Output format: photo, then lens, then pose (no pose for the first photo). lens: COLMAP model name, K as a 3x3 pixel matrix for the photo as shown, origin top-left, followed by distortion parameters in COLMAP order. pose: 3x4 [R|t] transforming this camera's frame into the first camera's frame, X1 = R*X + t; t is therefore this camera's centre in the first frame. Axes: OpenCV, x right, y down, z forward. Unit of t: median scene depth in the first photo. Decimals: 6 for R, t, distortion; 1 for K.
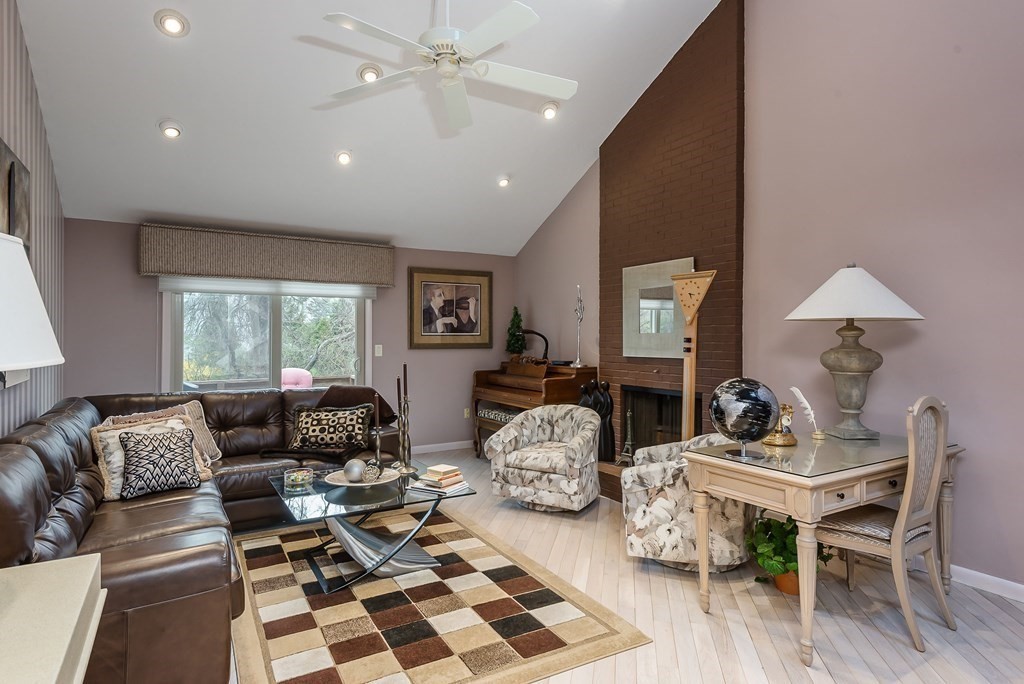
lens RADIAL K [[568.5, 0, 510.9], [0, 568.5, 326.7], [0, 0, 1]] dist [0.046992, -0.000243]
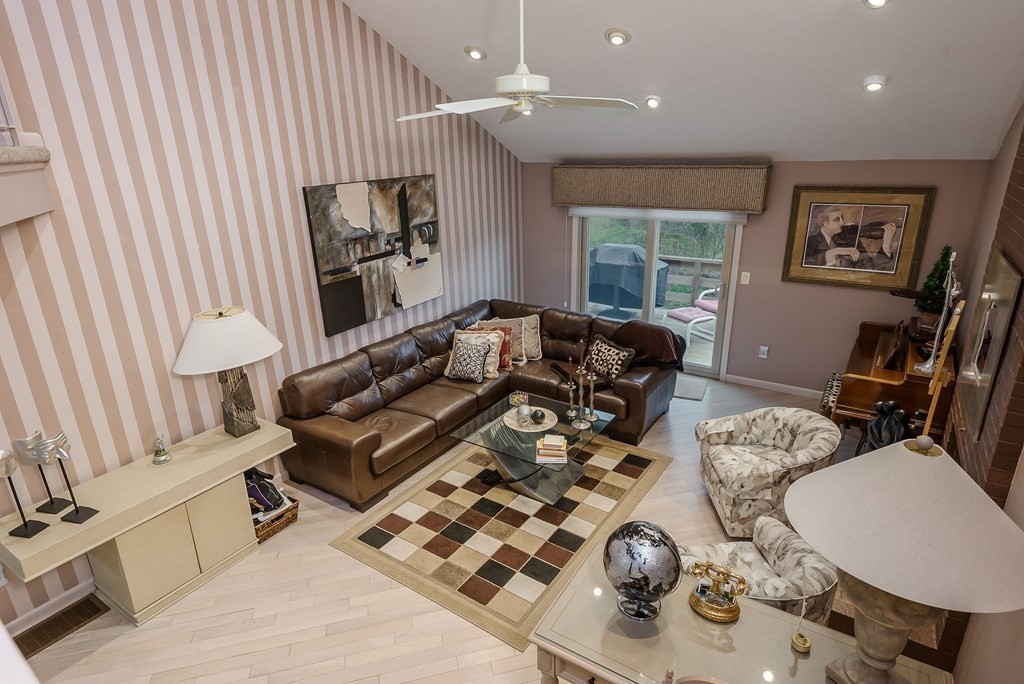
lens RADIAL K [[573.5, 0, 512.0], [0, 573.5, 342.0], [0, 0, 1]] dist [0.021242, -0.000404]
pose [[0.438702, 0.296370, -0.848354, 0.612834], [0.037433, 0.937204, 0.346767, -0.284822], [0.897852, -0.183884, 0.400059, 0.343470]]
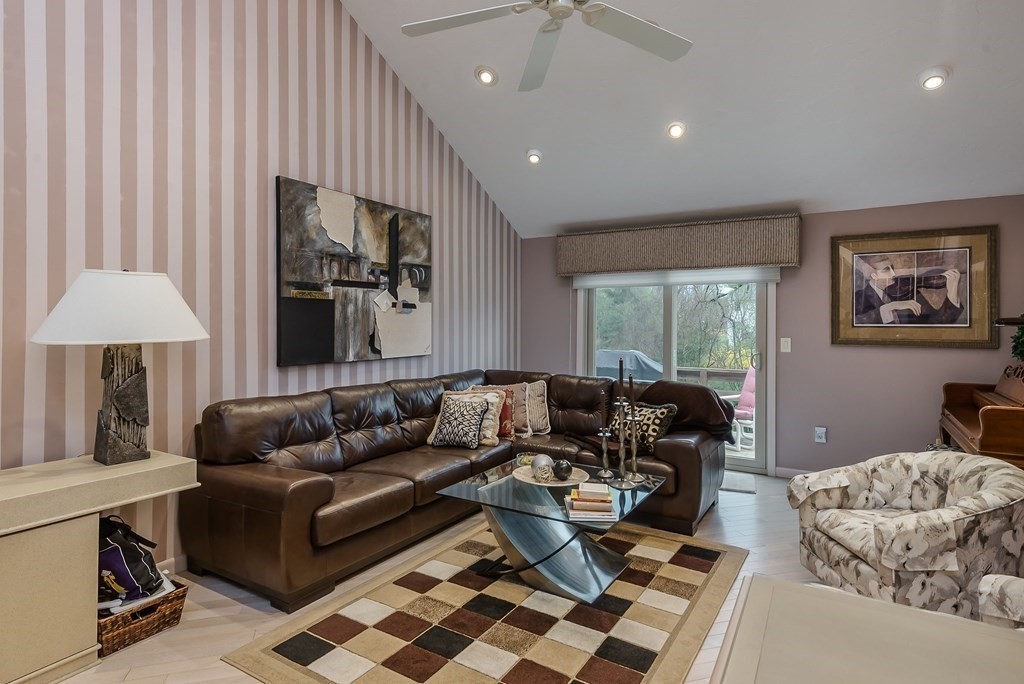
lens RADIAL K [[549.7, 0, 505.3], [0, 549.7, 320.9], [0, 0, 1]] dist [0.025819, -0.019593]
pose [[0.465718, 0.000000, -0.884933, 0.388110], [0.008110, 0.999958, 0.004268, 0.000937], [0.884896, -0.009164, 0.465698, 0.385256]]
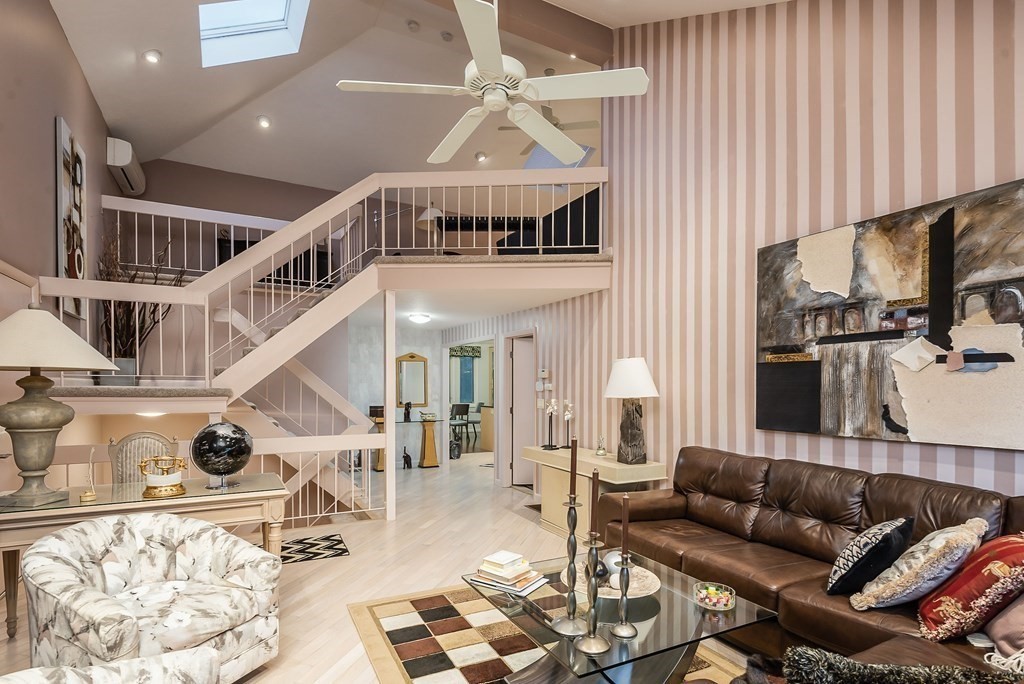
lens RADIAL K [[510.7, 0, 498.7], [0, 510.7, 386.9], [0, 0, 1]] dist [0.000979, -0.012367]
pose [[-0.997207, 0.001219, 0.074682, -0.123855], [0.000261, 0.999918, -0.012840, 0.013052], [-0.074691, -0.012784, -0.997125, 1.262201]]
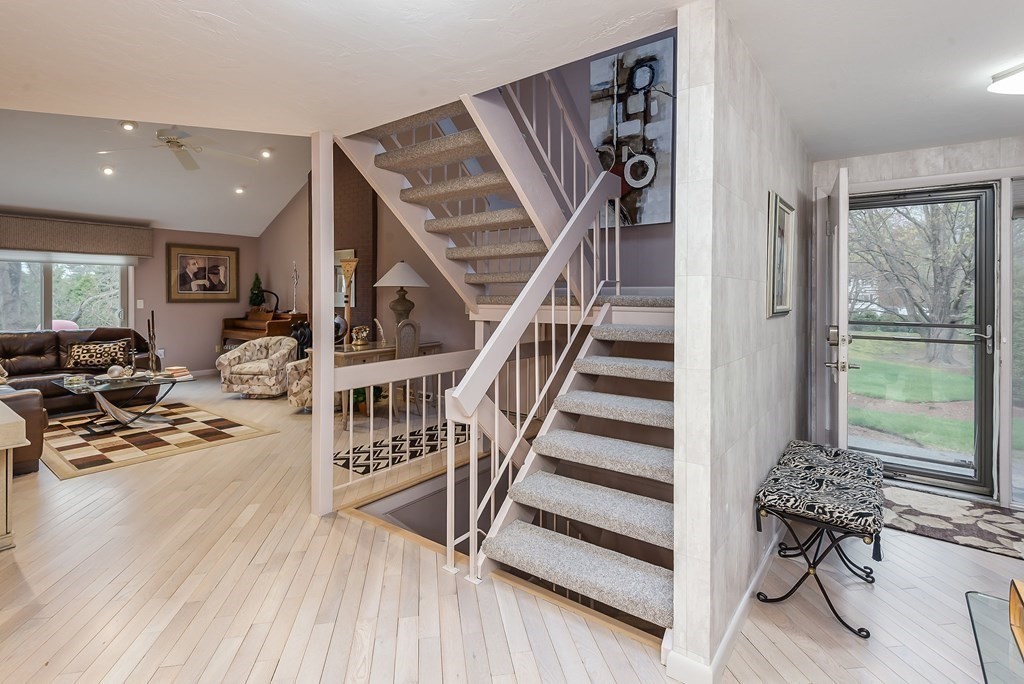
lens RADIAL K [[500.2, 0, 514.3], [0, 500.2, 294.2], [0, 0, 1]] dist [0.000935, -0.001315]
pose [[0.924726, 0.001139, 0.380633, 0.194173], [-0.008168, 0.999825, 0.016852, -0.012928], [-0.380547, -0.018692, 0.924573, -0.622051]]
